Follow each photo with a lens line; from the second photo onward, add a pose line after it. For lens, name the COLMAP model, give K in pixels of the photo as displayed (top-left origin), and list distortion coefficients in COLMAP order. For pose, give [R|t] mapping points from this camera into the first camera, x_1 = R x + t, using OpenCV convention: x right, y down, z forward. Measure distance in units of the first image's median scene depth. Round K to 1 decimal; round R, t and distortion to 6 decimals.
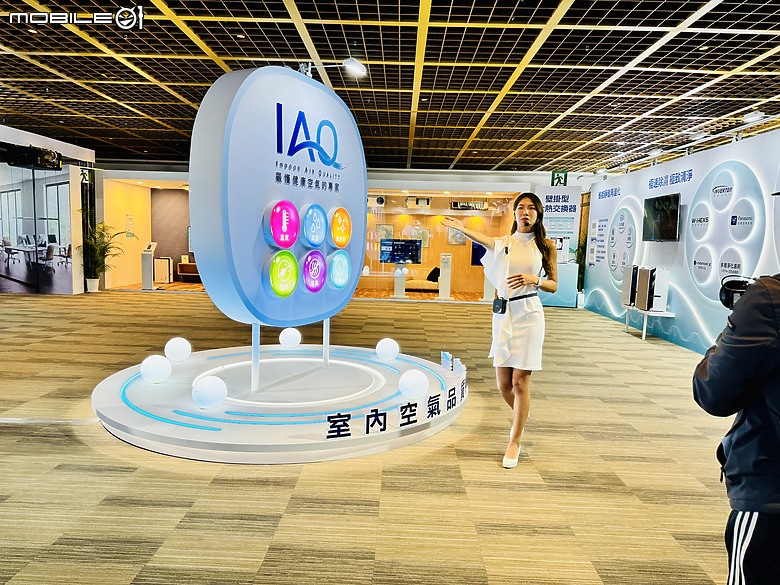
lens RADIAL K [[552.5, 0, 388.2], [0, 552.5, 295.7], [0, 0, 1]] dist [0.030489, -0.040328]
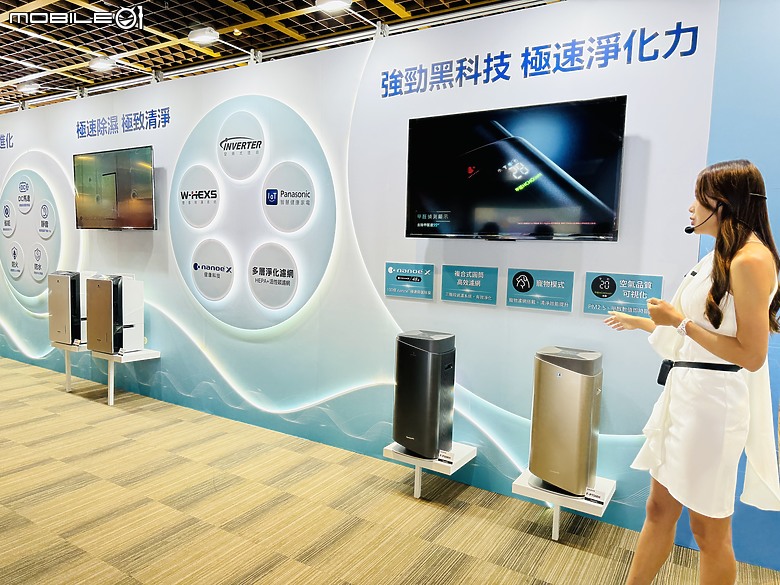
lens RADIAL K [[552.5, 0, 391.5], [0, 552.5, 293.1], [0, 0, 1]] dist [0.030489, -0.040328]
pose [[0.501207, -0.100819, 0.859434, 0.132867], [0.079610, 0.994350, 0.070218, -0.051935], [-0.861657, 0.033226, 0.506402, 0.479165]]
